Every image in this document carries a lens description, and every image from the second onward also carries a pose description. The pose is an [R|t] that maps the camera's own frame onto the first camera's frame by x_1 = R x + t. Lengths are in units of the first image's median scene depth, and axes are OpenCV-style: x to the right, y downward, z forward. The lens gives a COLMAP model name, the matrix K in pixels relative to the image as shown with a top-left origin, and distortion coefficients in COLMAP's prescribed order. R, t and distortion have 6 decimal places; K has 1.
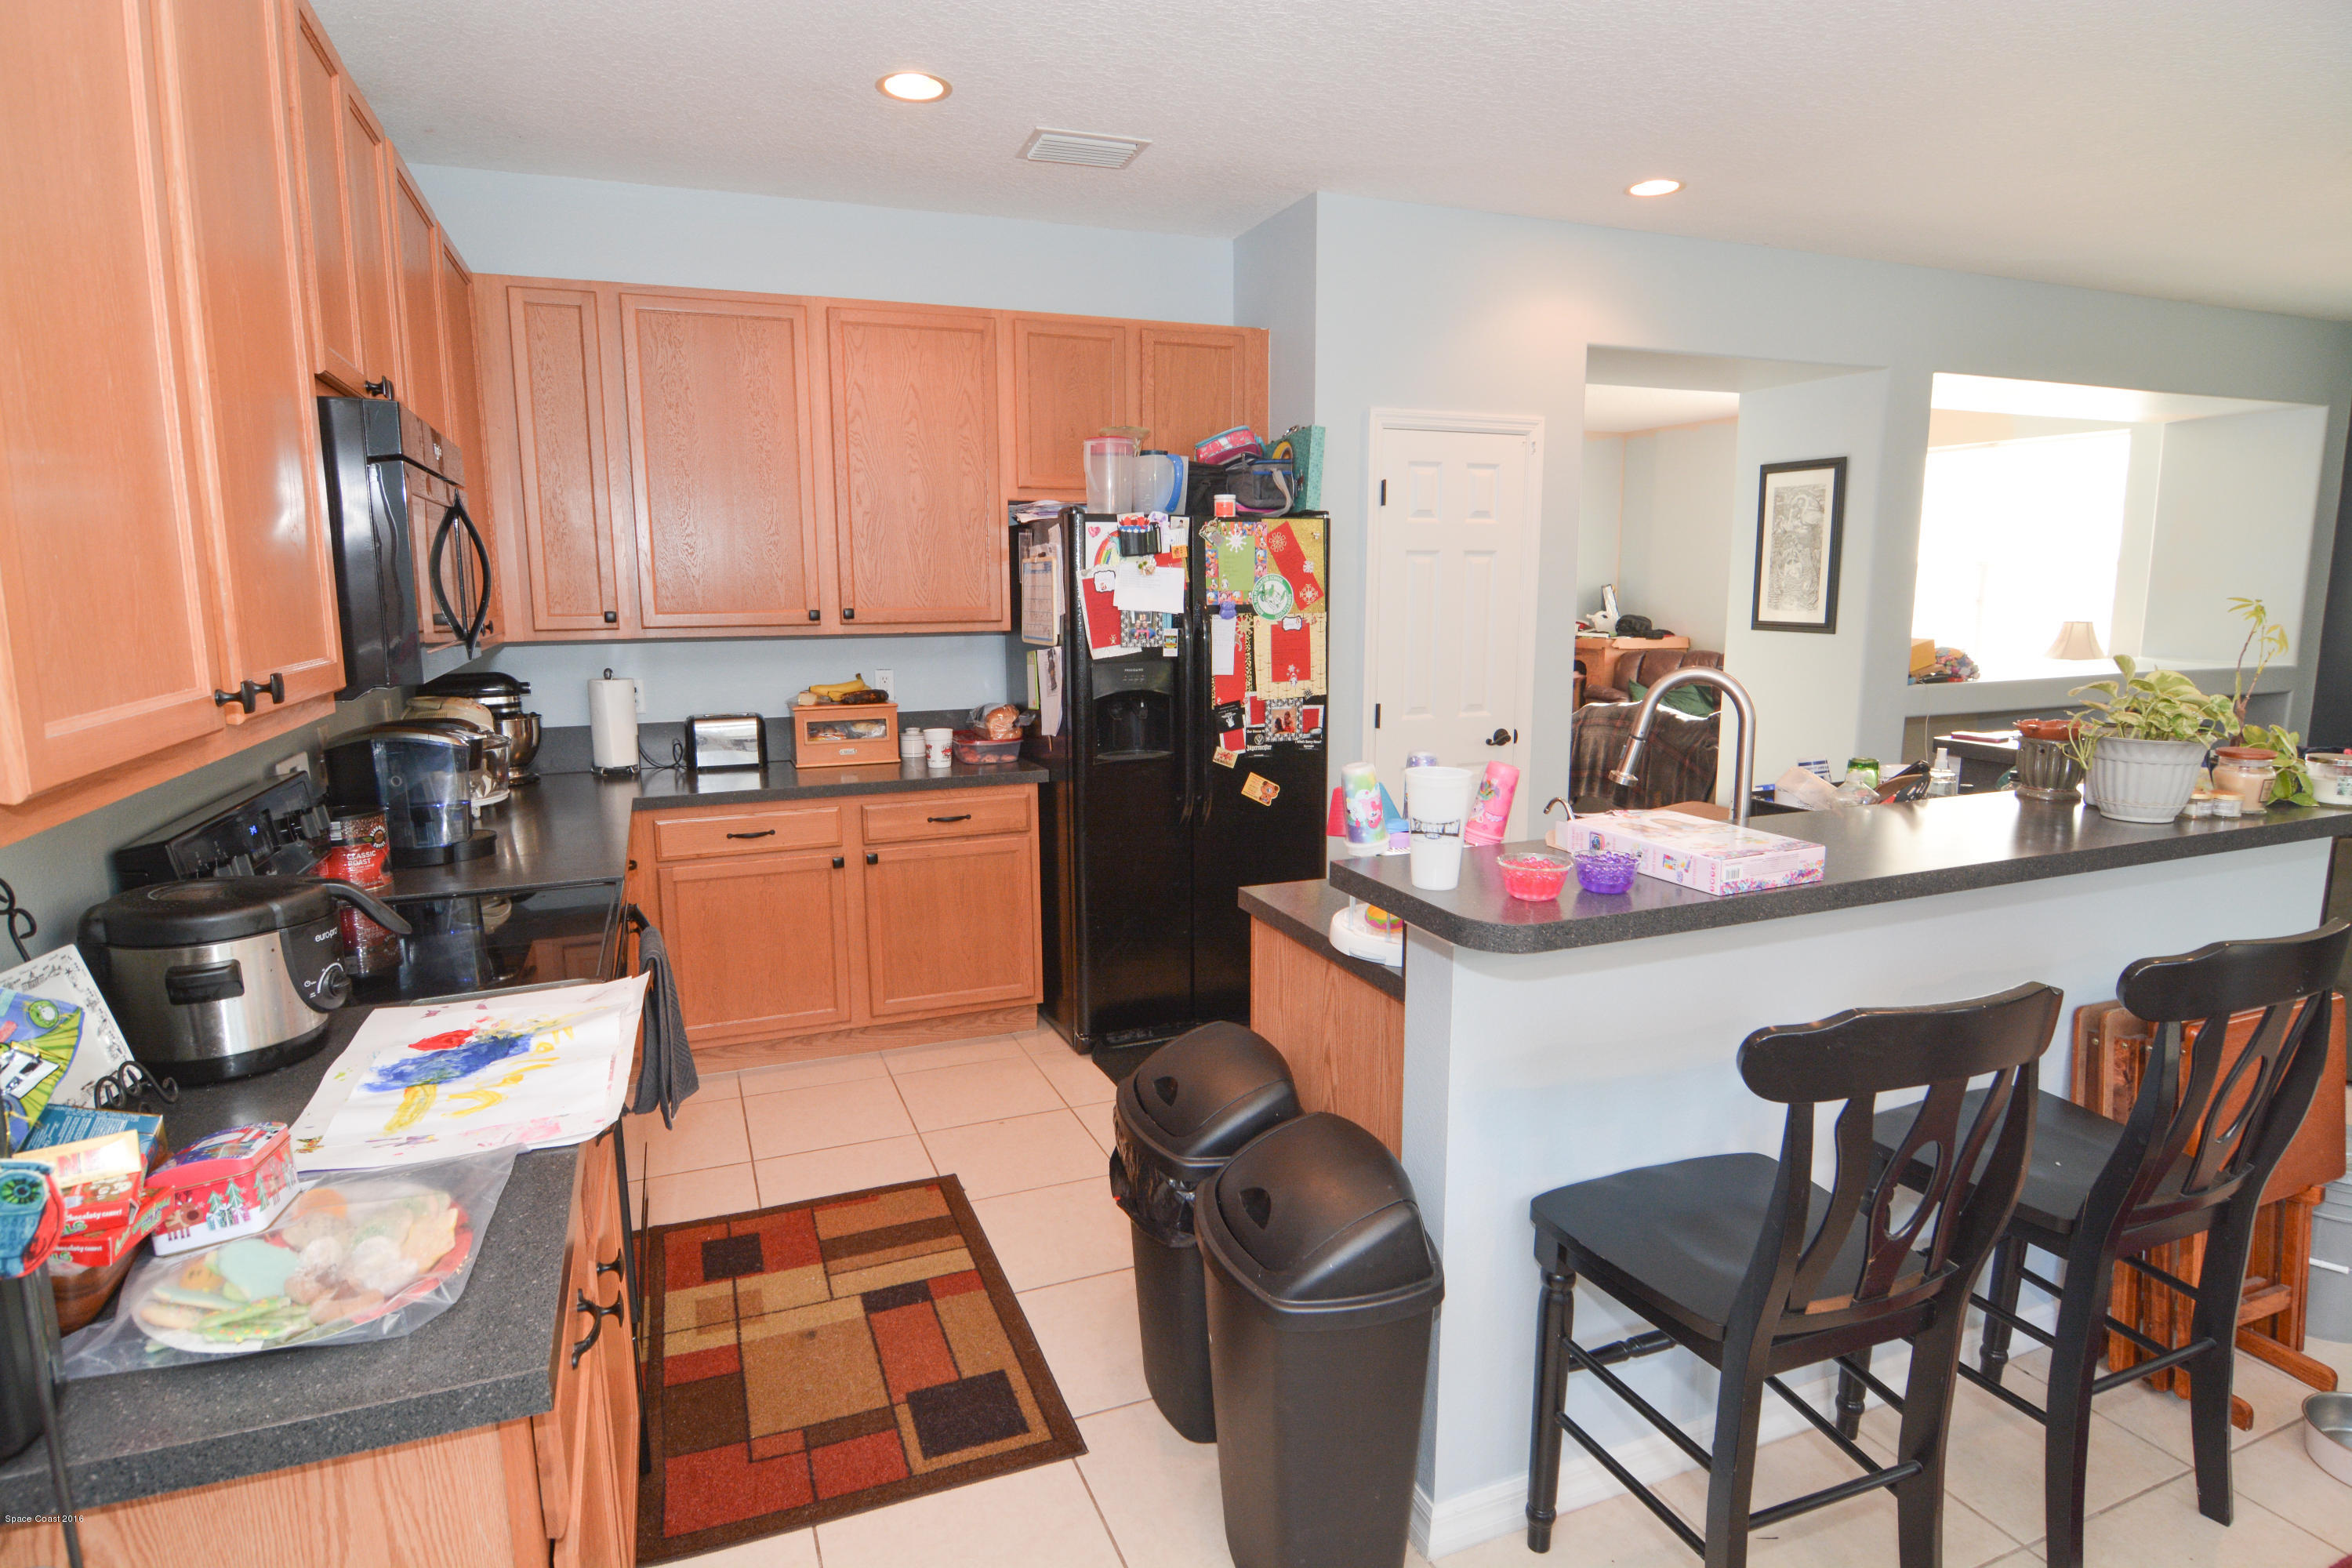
lens RADIAL K [[1256.4, 0, 1163.4], [0, 1256.4, 779.8], [0, 0, 1]] dist [-0.013733, -0.006131]
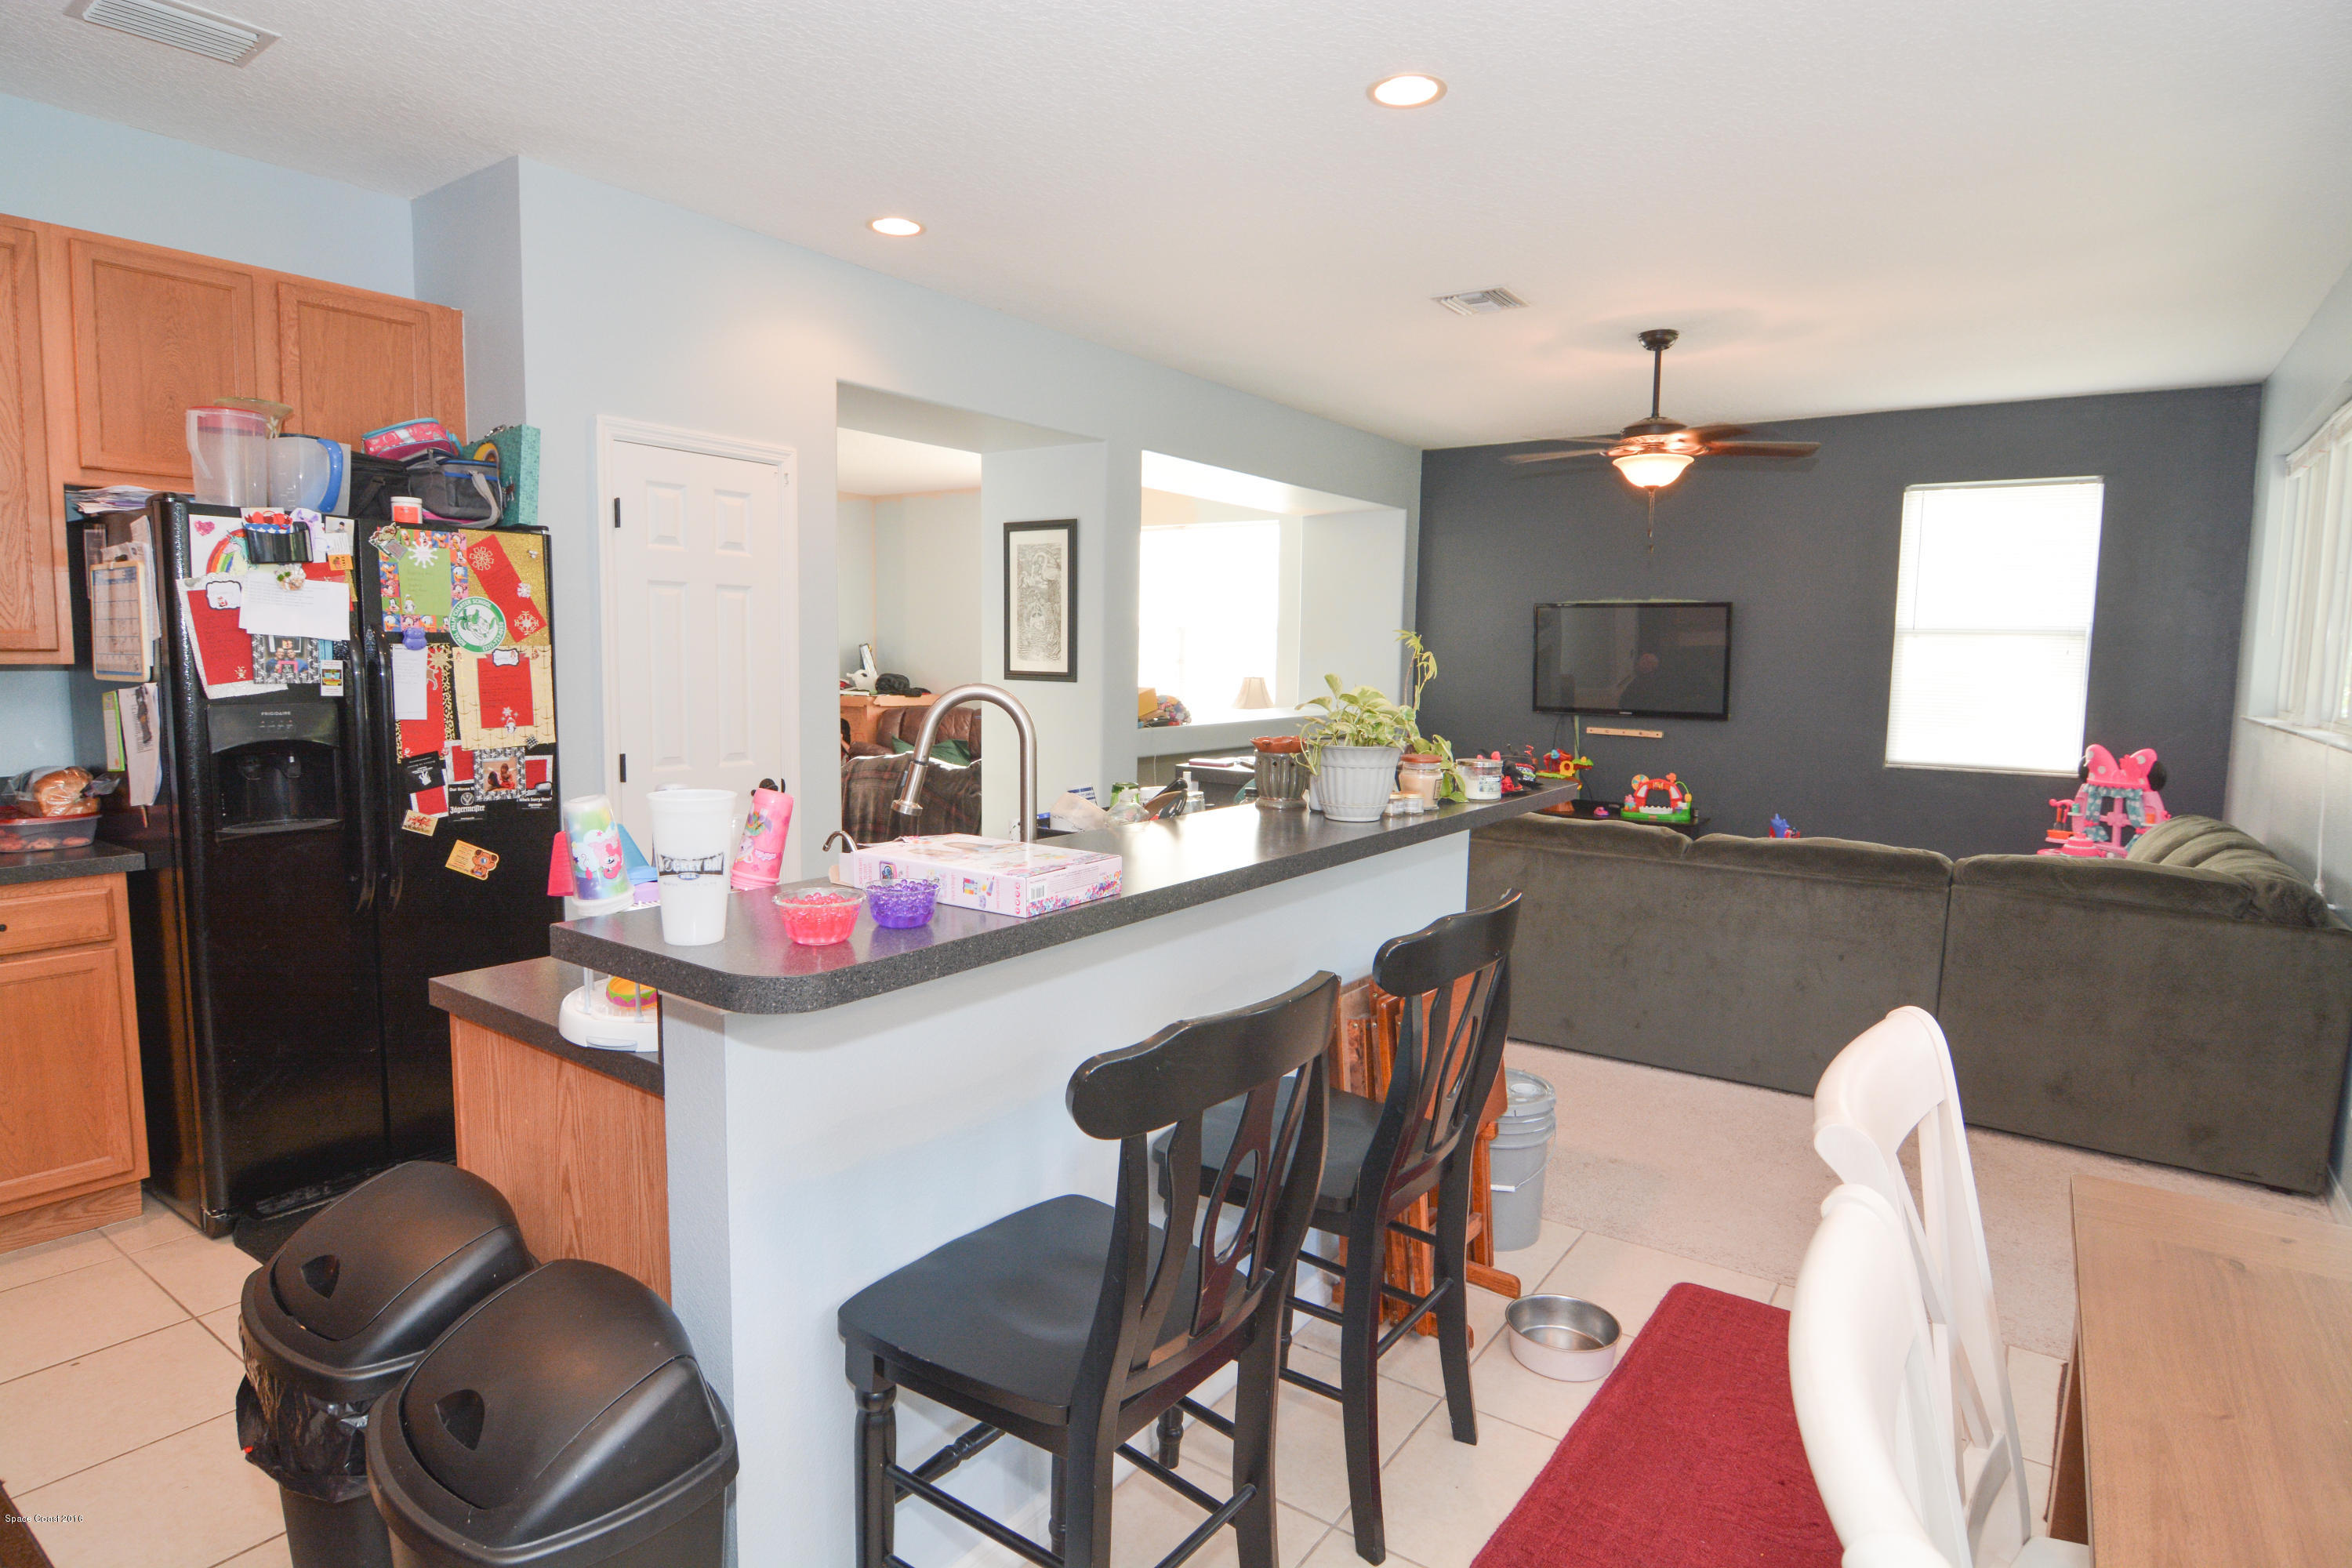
lens RADIAL K [[1256.4, 0, 1163.4], [0, 1256.4, 779.8], [0, 0, 1]] dist [-0.013733, -0.006131]
pose [[0.841018, -0.035764, 0.539824, 0.019634], [0.065189, 0.997242, -0.035492, 0.014252], [-0.537066, 0.065040, 0.841029, 0.081035]]
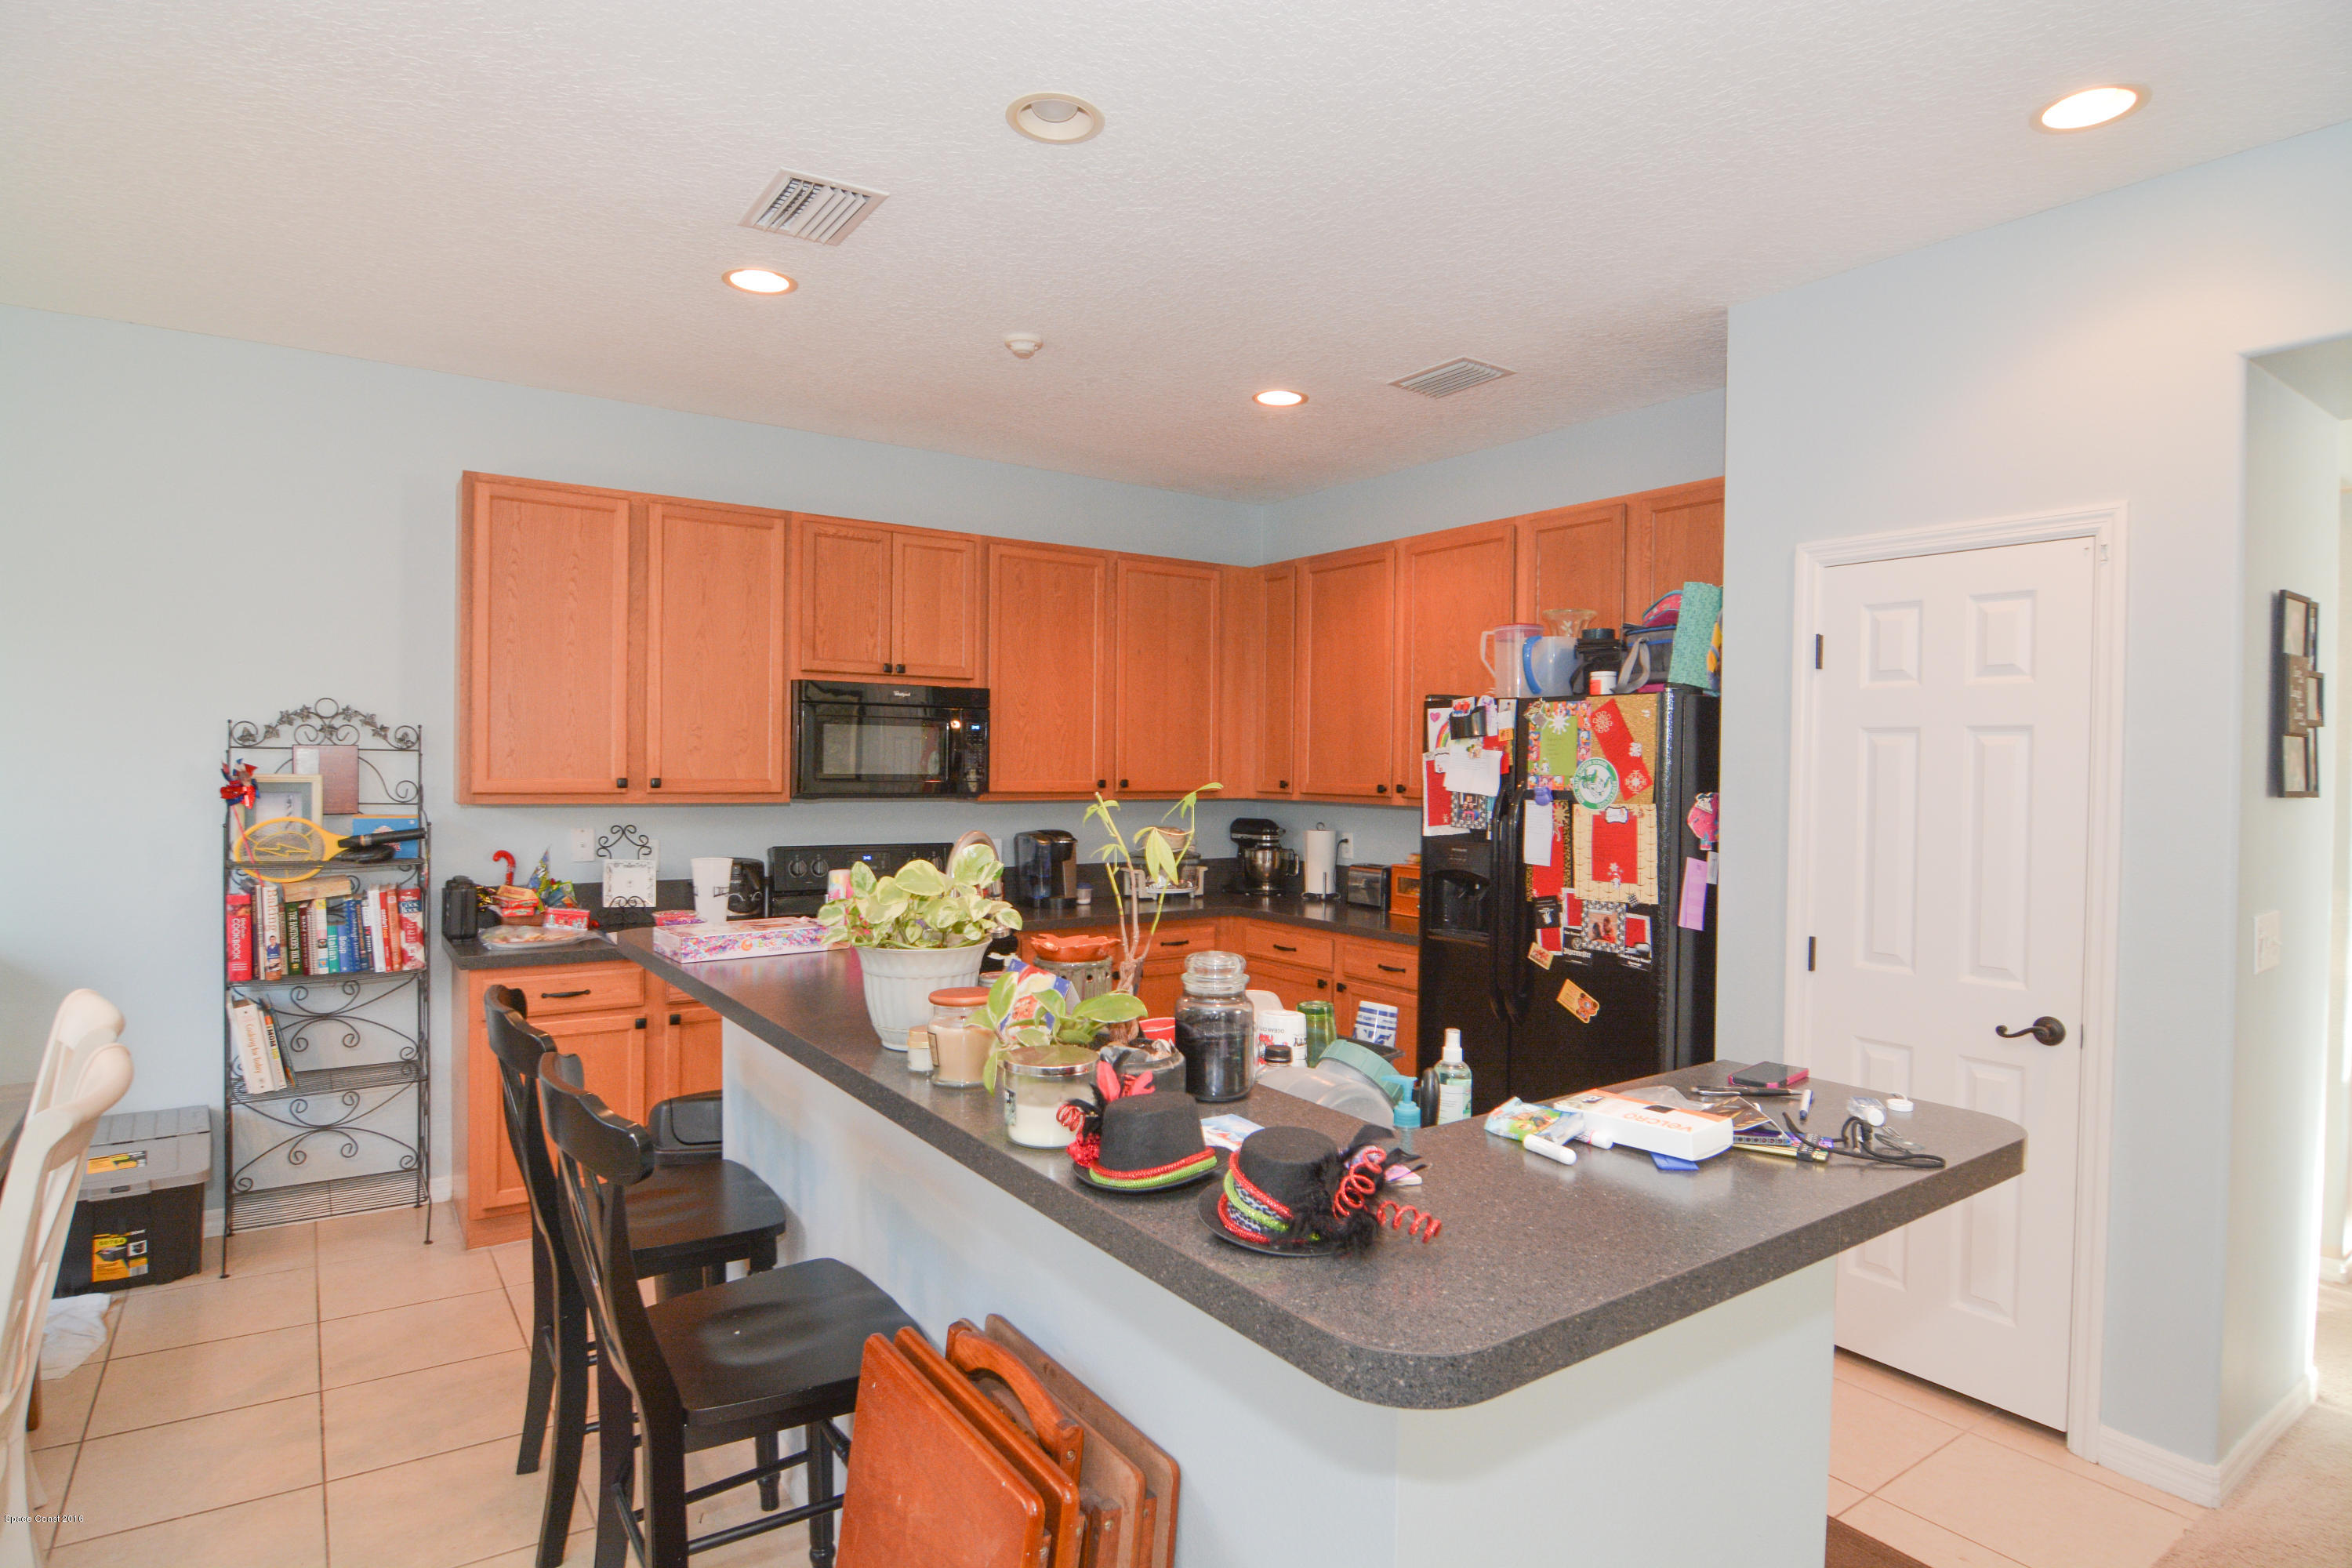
lens RADIAL K [[1256.4, 0, 1163.4], [0, 1256.4, 779.8], [0, 0, 1]] dist [-0.013733, -0.006131]
pose [[0.220764, 0.020810, -0.975105, 0.905166], [-0.169815, 0.985322, -0.017418, -0.084290], [0.960430, 0.169433, 0.221057, 0.532257]]
